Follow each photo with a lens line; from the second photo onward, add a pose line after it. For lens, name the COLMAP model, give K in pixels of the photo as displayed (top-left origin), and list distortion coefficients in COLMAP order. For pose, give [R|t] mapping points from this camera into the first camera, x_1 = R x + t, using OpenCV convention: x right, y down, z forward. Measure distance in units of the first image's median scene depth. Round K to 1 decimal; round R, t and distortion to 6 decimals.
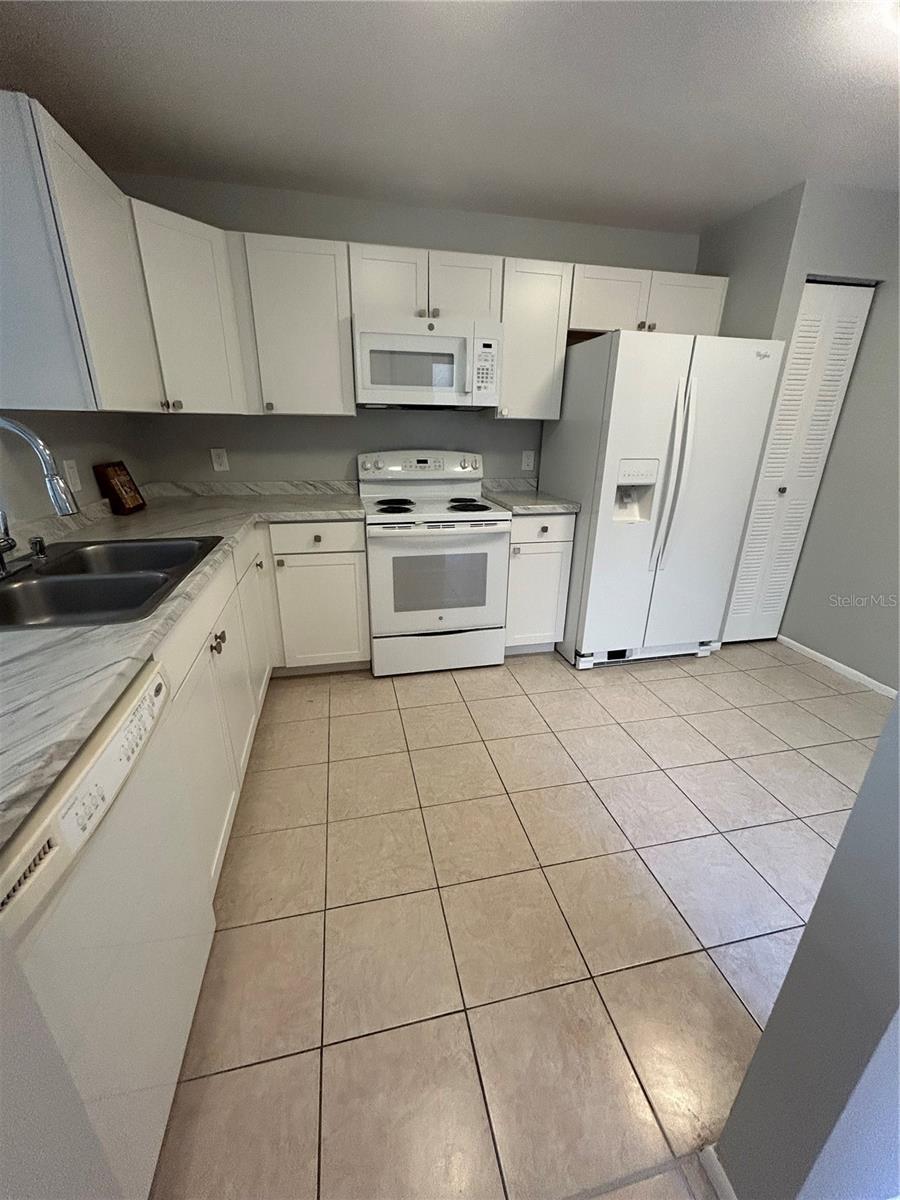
lens RADIAL K [[481.6, 0, 450.0], [0, 481.6, 600.0], [0, 0, 1]] dist [-0.002026, -0.000329]
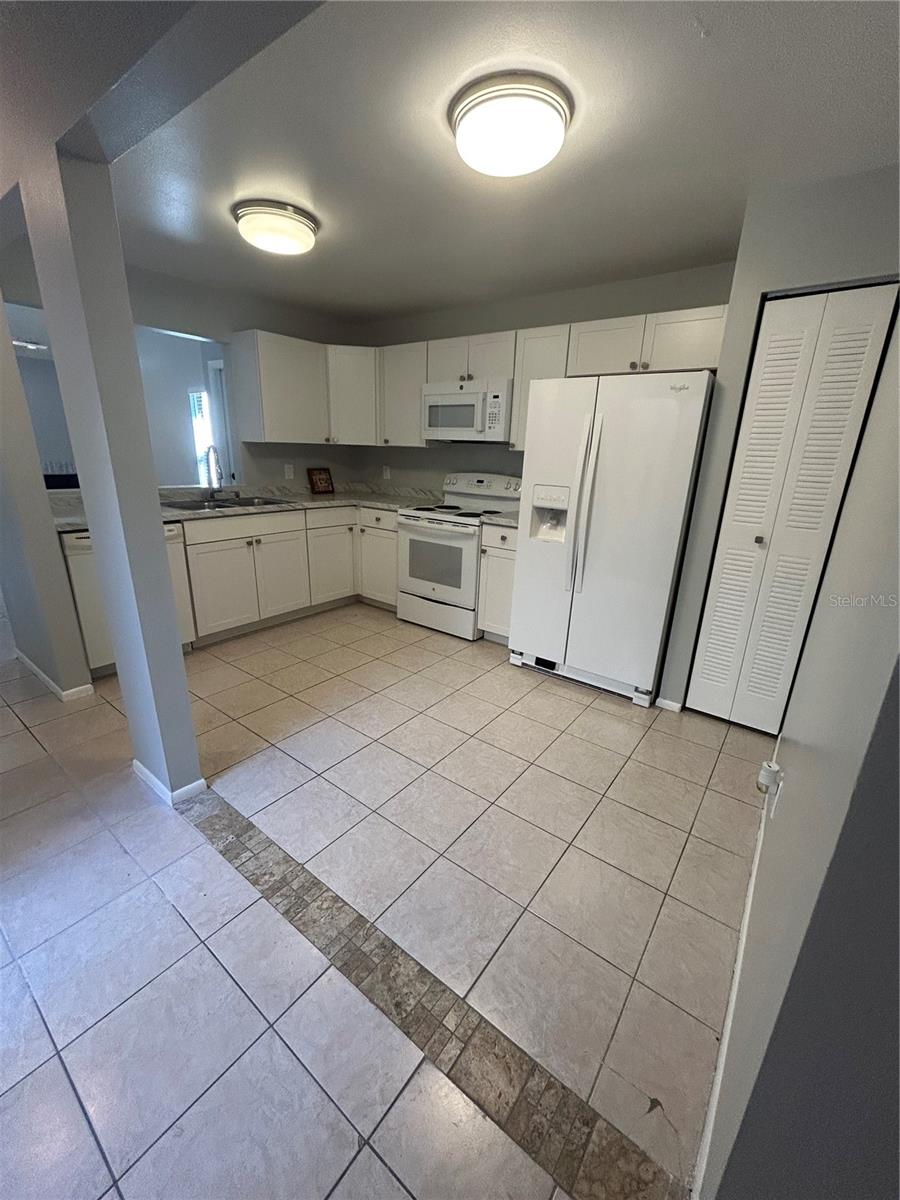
lens RADIAL K [[481.6, 0, 450.0], [0, 481.6, 600.0], [0, 0, 1]] dist [-0.002026, -0.000329]
pose [[0.644522, 0.237836, -0.726653, 1.079439], [-0.287282, 0.956081, 0.058118, -0.028735], [0.708562, 0.171296, 0.684542, 0.088405]]
